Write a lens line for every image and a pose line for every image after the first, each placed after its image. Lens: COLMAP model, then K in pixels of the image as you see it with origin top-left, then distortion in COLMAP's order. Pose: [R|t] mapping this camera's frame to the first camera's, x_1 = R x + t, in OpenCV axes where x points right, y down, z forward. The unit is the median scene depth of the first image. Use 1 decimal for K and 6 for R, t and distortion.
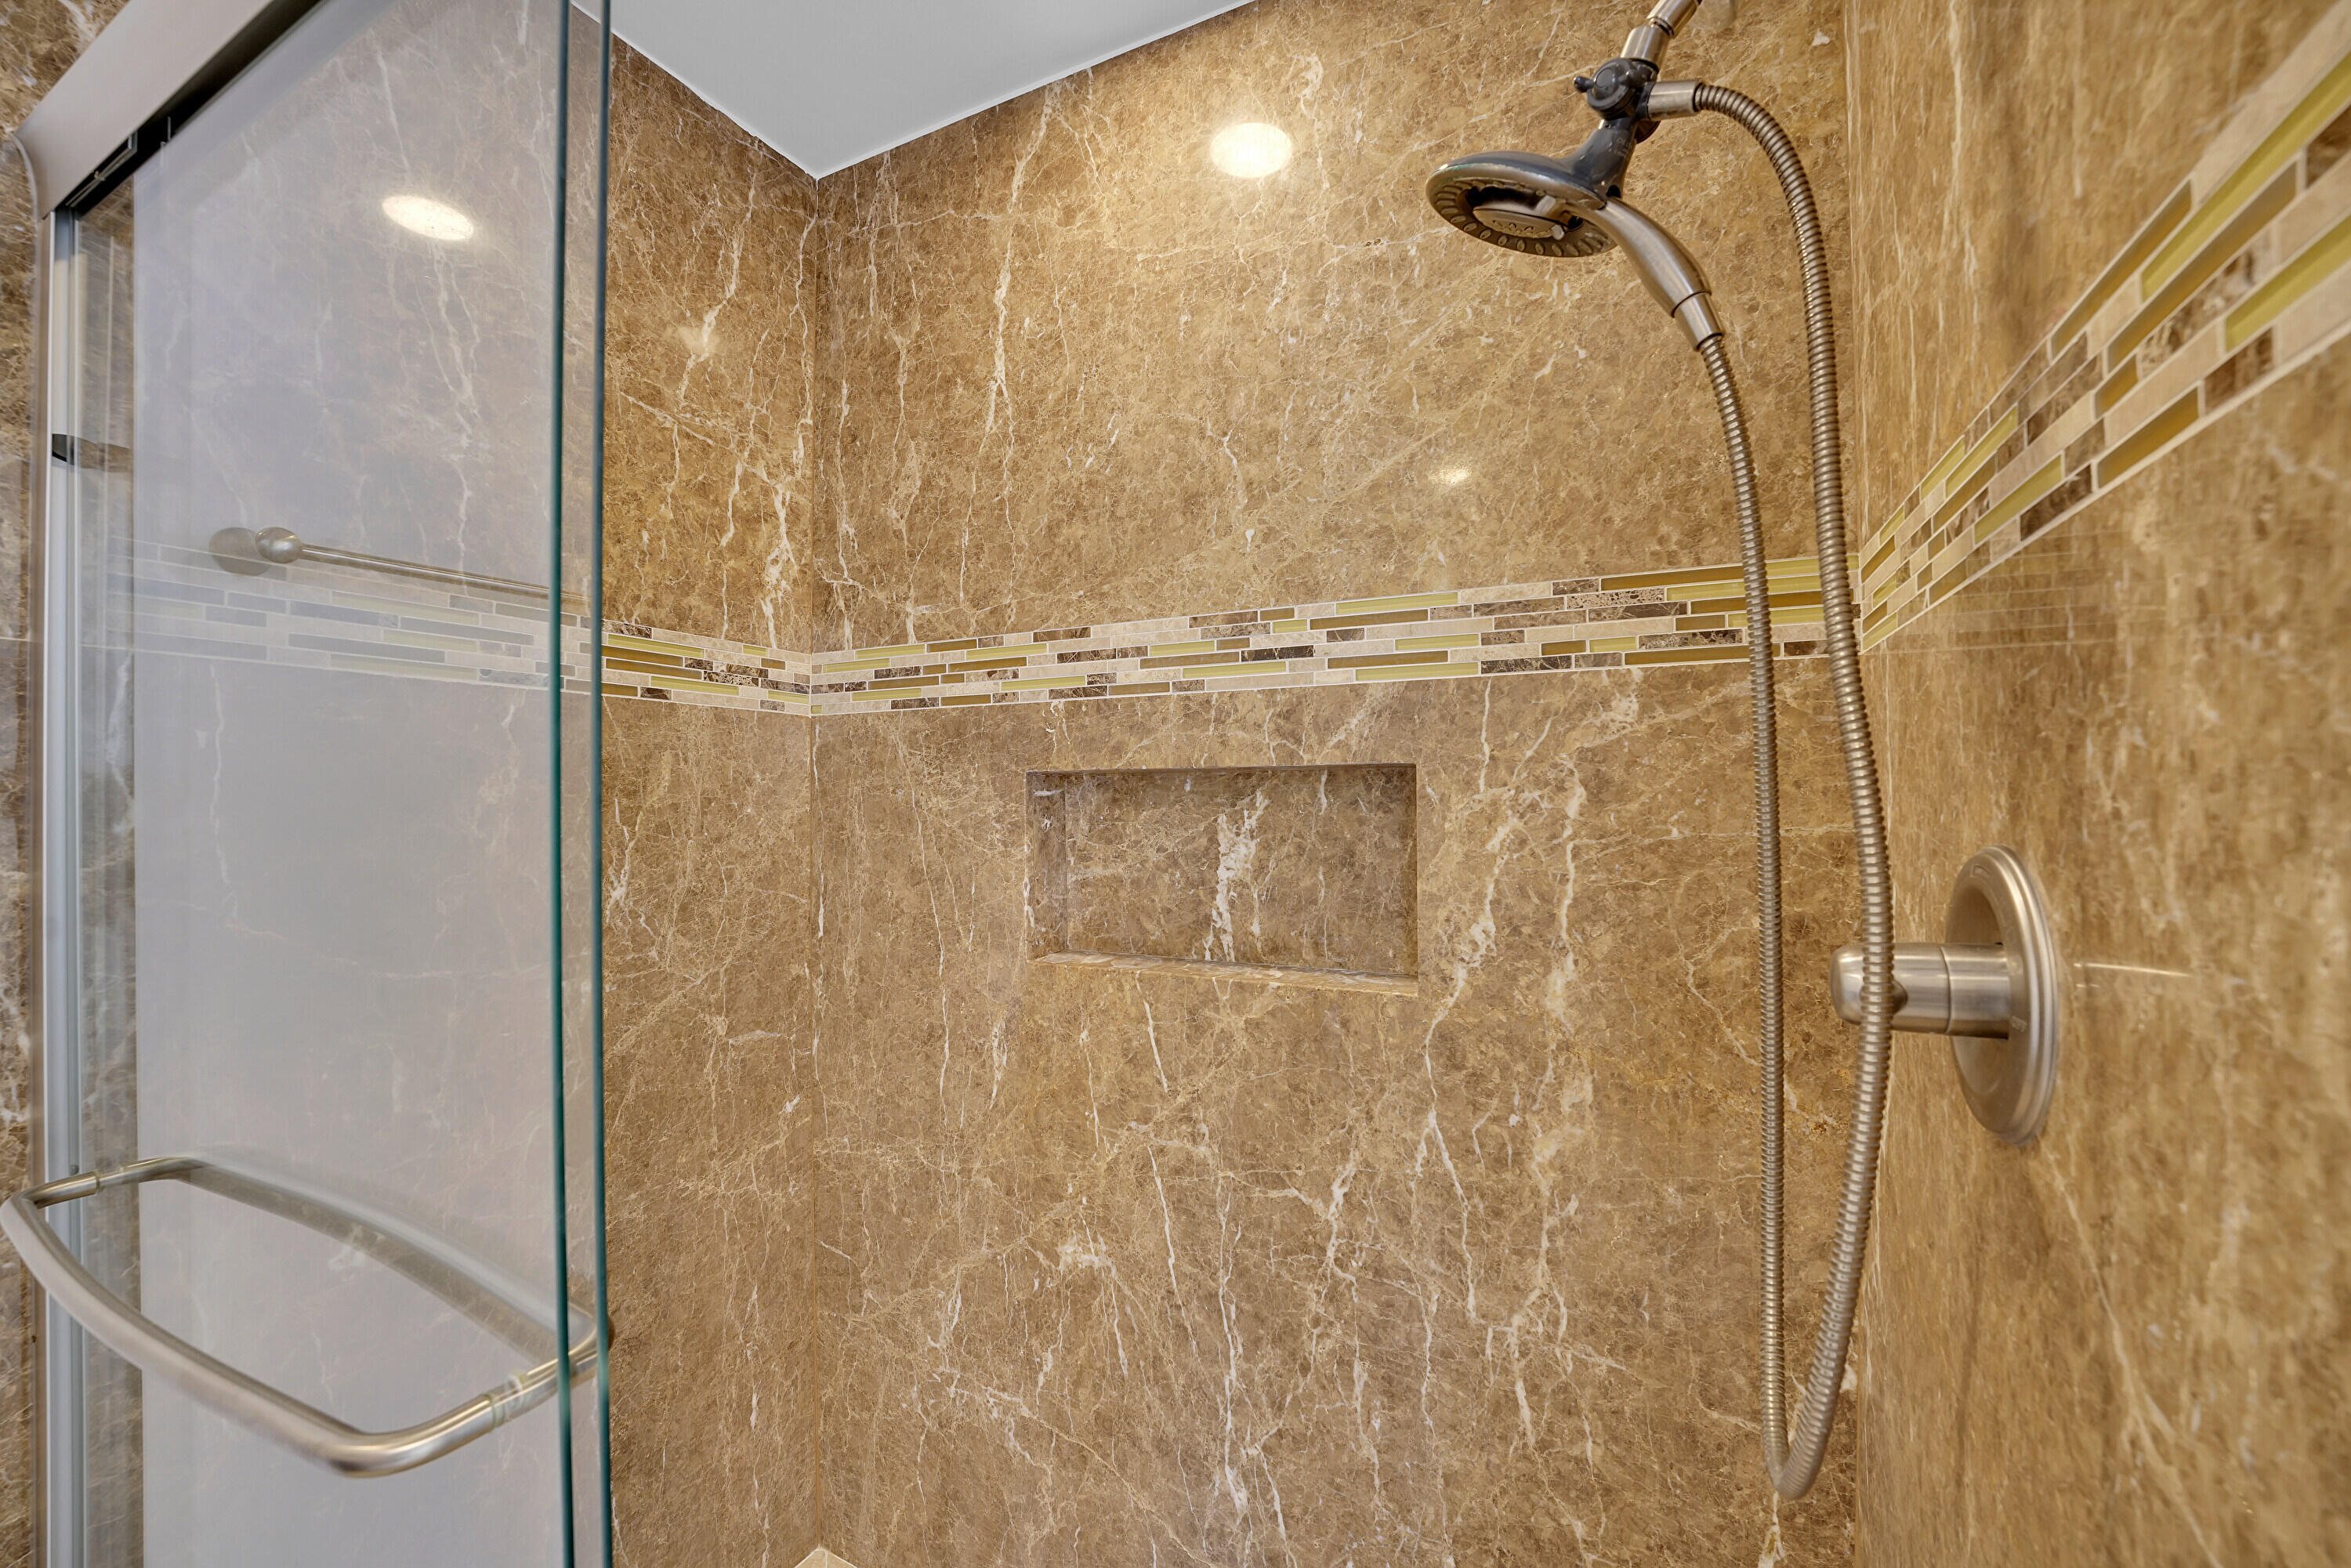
lens RADIAL K [[957.0, 0, 1174.0], [0, 957.0, 793.4], [0, 0, 1]] dist [-0.030937, 0.004506]
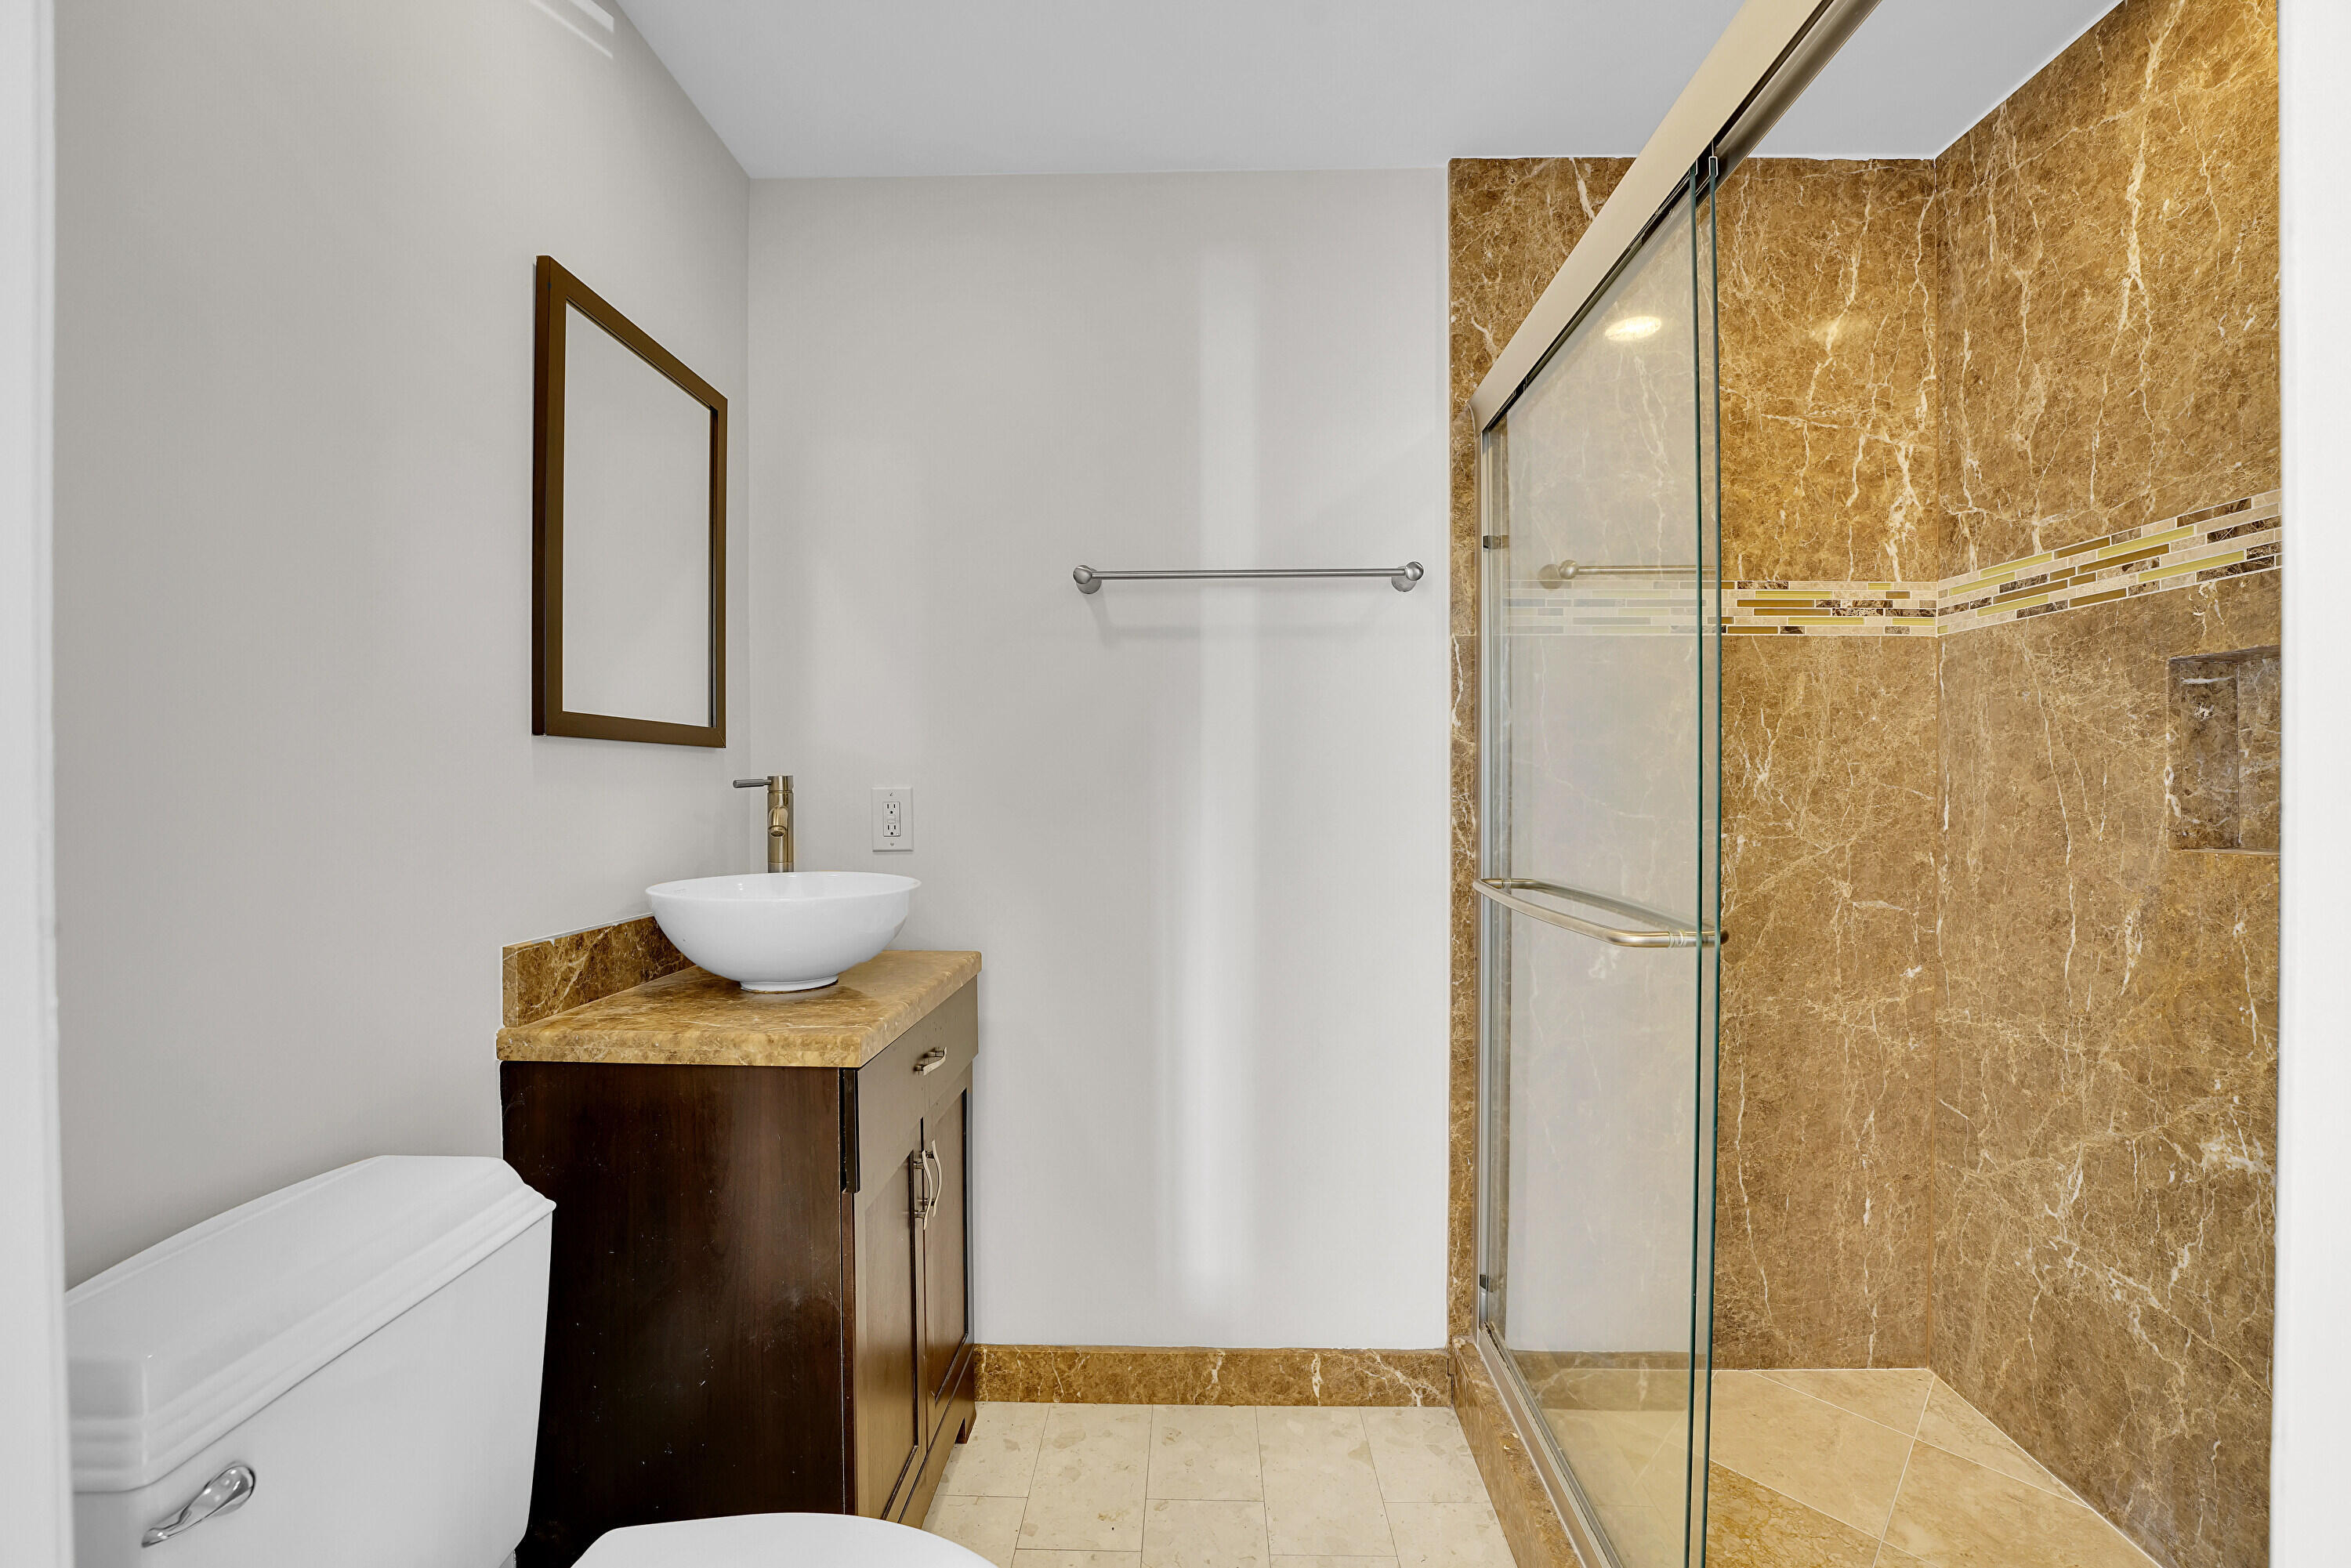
lens RADIAL K [[957.0, 0, 1168.9], [0, 957.0, 791.8], [0, 0, 1]] dist [-0.030937, 0.004506]
pose [[0.431656, 0.010949, -0.901972, 0.265172], [0.004558, 0.999887, 0.014319, 0.095185], [0.902027, -0.010292, 0.431557, -0.352598]]
